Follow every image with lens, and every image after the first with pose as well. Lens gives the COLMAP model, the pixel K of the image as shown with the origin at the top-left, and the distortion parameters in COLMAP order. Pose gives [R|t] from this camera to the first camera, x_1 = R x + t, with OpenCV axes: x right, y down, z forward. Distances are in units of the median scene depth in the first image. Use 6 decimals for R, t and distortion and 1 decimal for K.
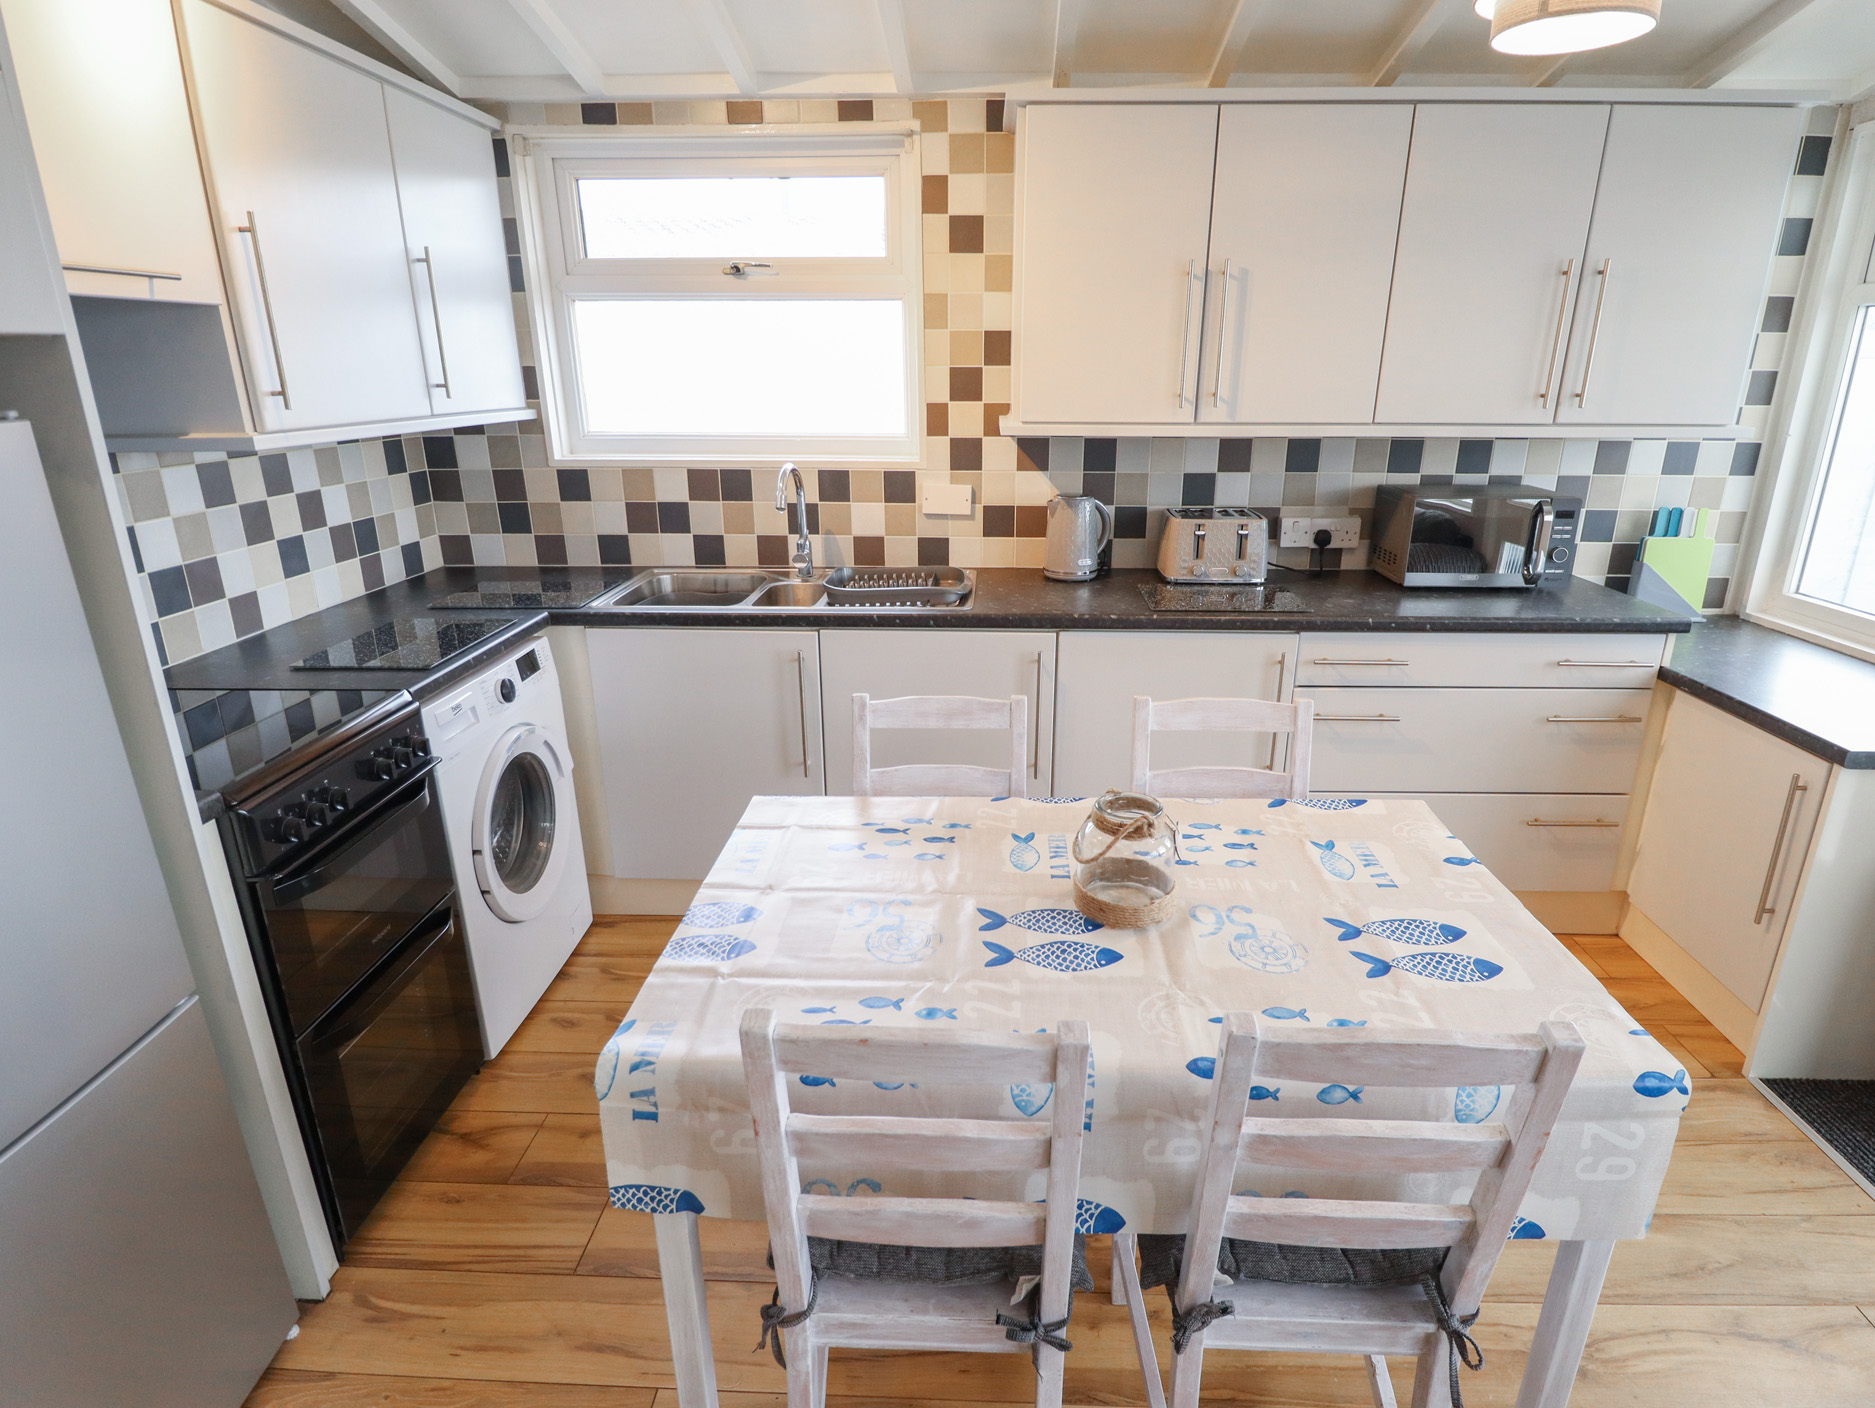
lens RADIAL K [[978.5, 0, 953.7], [0, 978.5, 704.0], [0, 0, 1]] dist [0.001066, -0.012813]
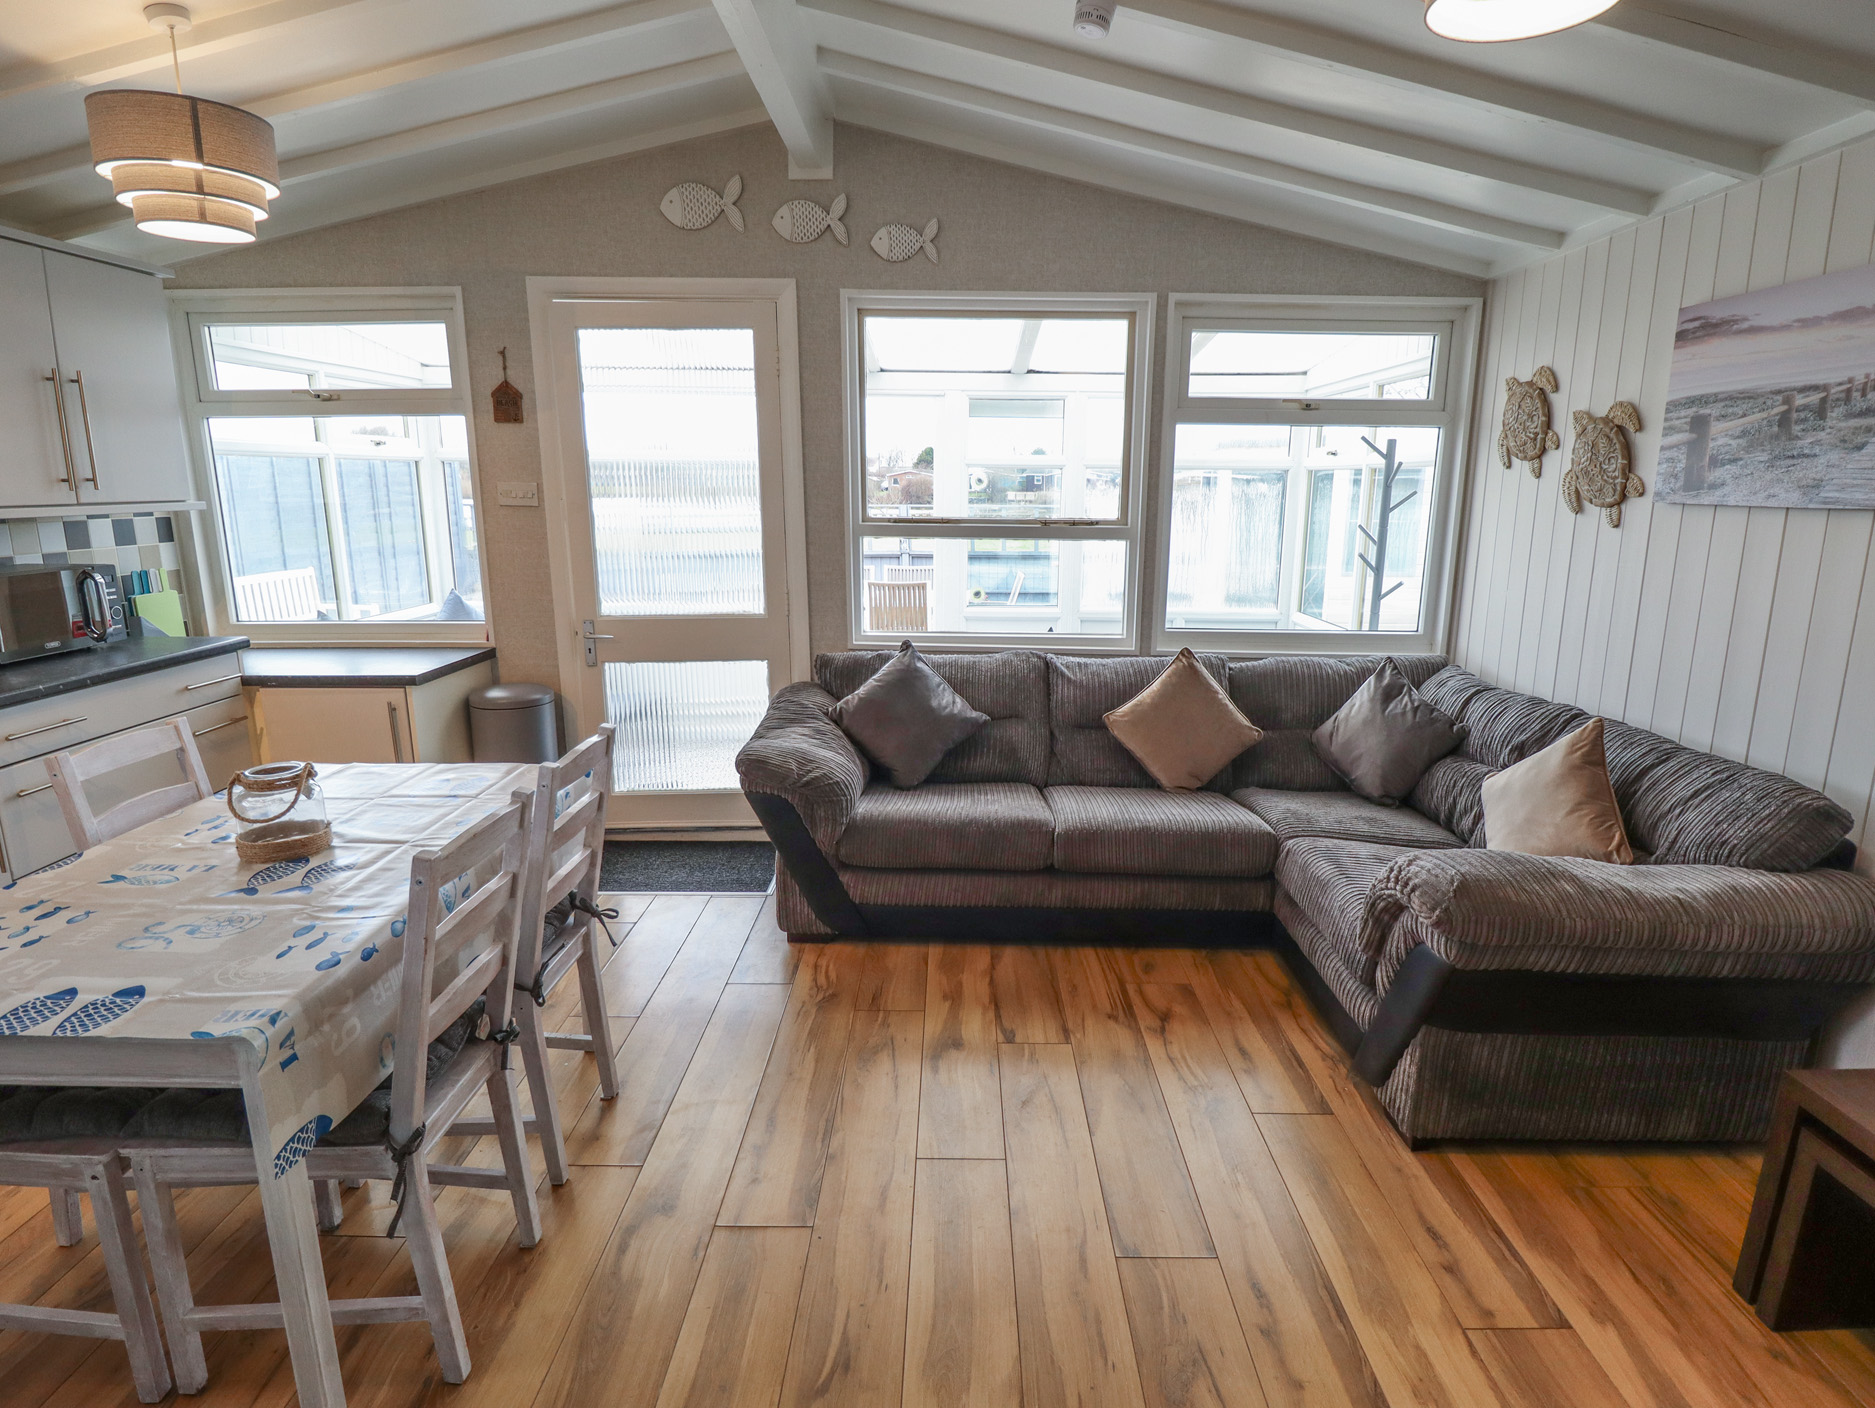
lens RADIAL K [[978.5, 0, 932.0], [0, 978.5, 703.9], [0, 0, 1]] dist [0.001066, -0.012813]
pose [[-0.022527, -0.211132, 0.977198, -0.611125], [0.321651, 0.923945, 0.207041, 0.024620], [-0.946590, 0.318981, 0.047097, 0.060407]]
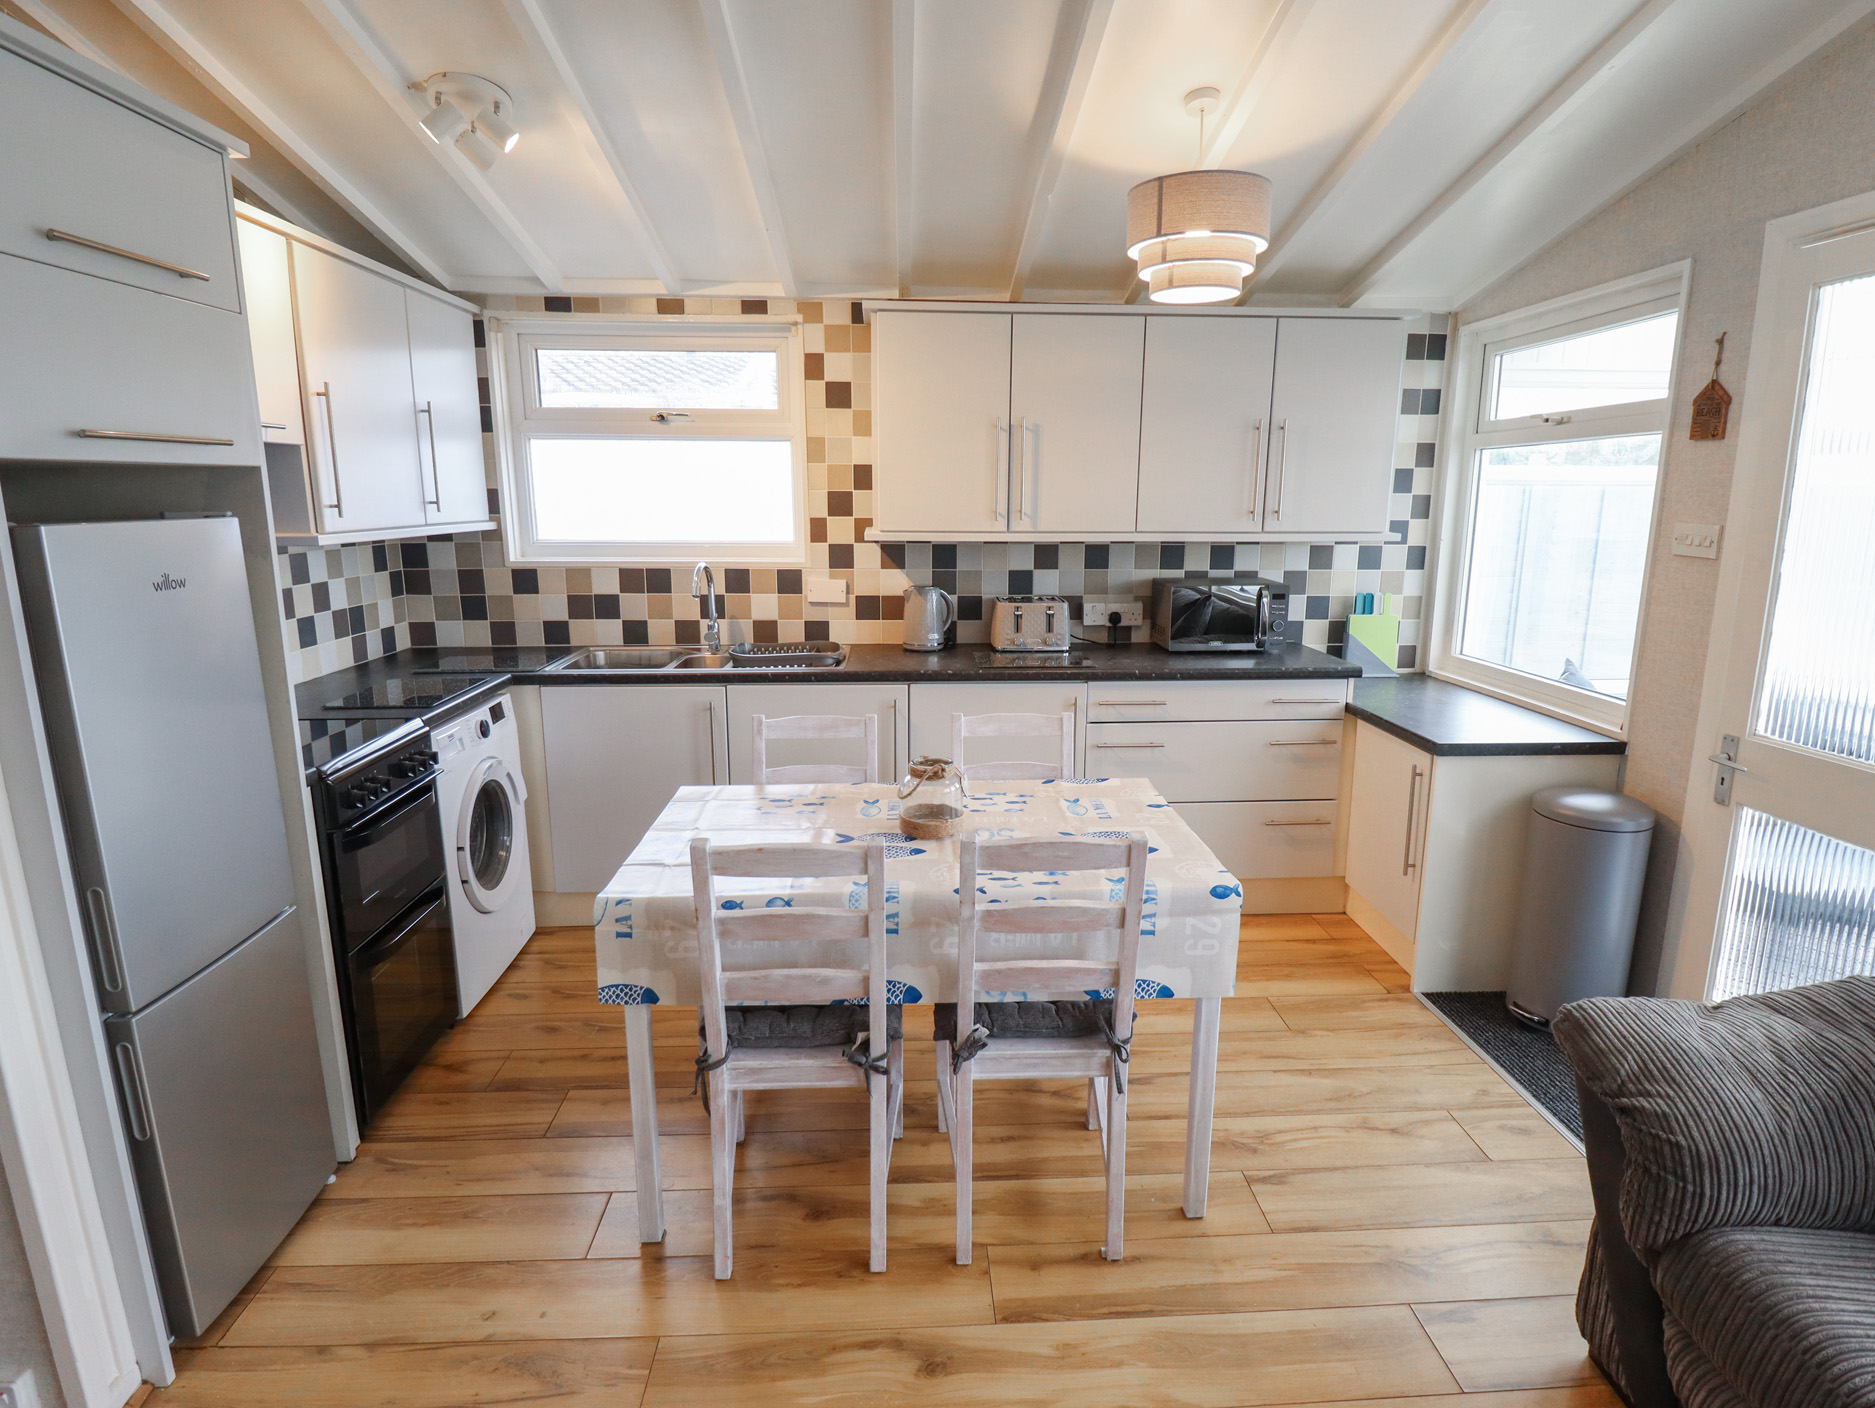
lens RADIAL K [[978.5, 0, 936.0], [0, 978.5, 695.5], [0, 0, 1]] dist [0.001066, -0.012813]
pose [[0.996311, -0.012875, 0.084842, 0.031324], [0.023480, 0.991851, -0.125220, 0.112093], [-0.082539, 0.126750, 0.988495, -0.322122]]
